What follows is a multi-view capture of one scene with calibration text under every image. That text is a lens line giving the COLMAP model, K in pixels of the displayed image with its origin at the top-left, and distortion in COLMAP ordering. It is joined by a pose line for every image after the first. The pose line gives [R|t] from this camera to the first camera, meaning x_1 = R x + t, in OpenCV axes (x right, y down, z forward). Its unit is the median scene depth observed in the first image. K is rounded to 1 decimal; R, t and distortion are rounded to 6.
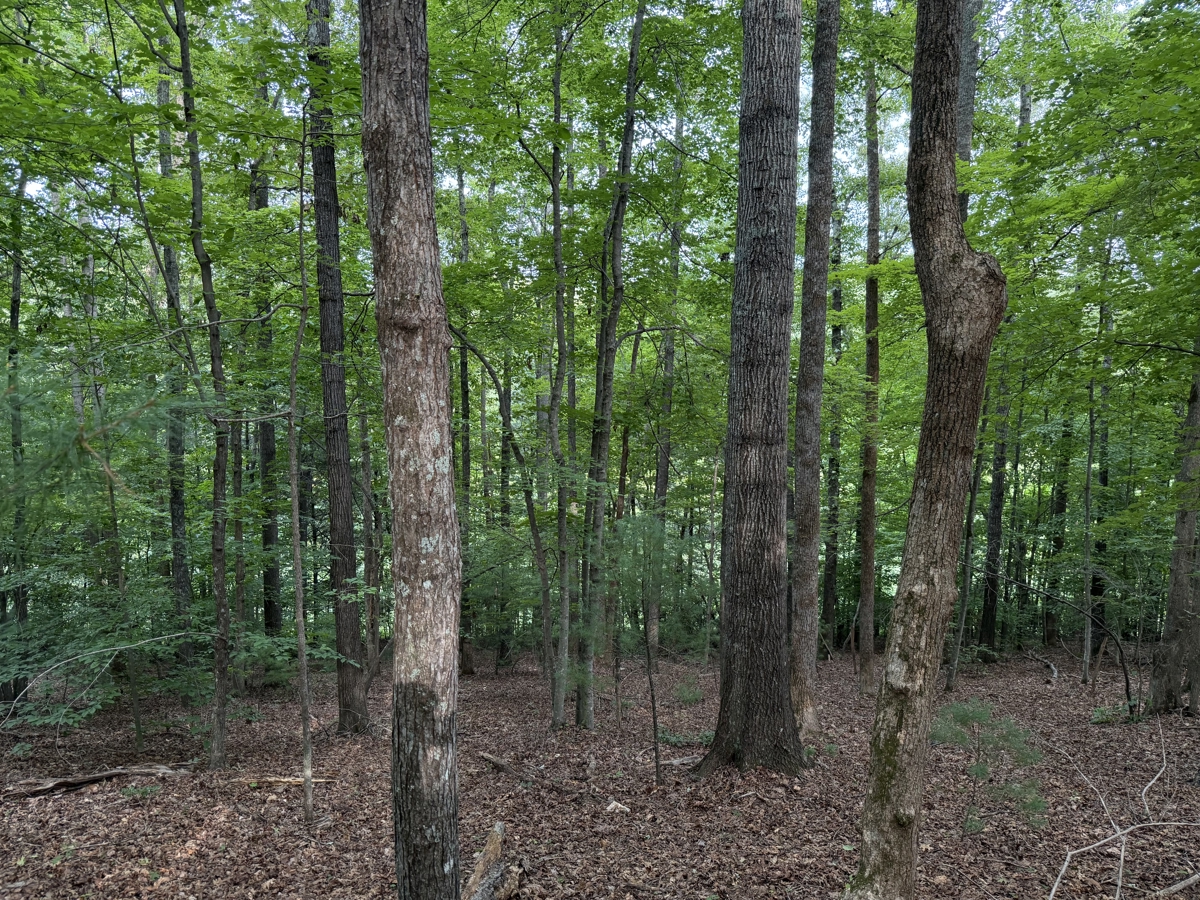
lens RADIAL K [[860.0, 0, 598.8], [0, 860.0, 449.8], [0, 0, 1]] dist [0.002550, -0.009847]
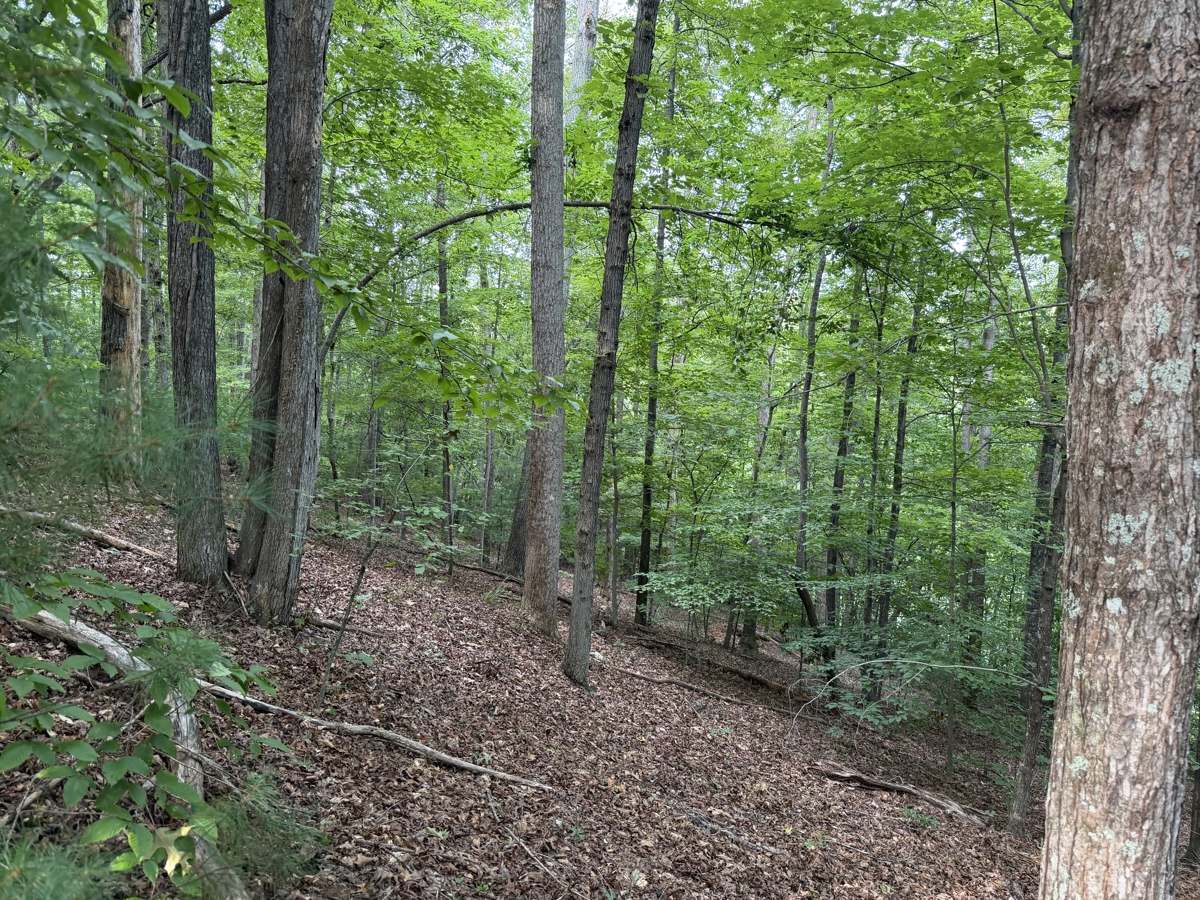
lens RADIAL K [[860.0, 0, 599.6], [0, 860.0, 453.1], [0, 0, 1]] dist [0.002550, -0.009847]
pose [[0.558781, 0.085525, -0.824894, 0.050904], [-0.129532, 0.991461, 0.015050, 0.096449], [0.819137, 0.098440, 0.565088, 0.431247]]
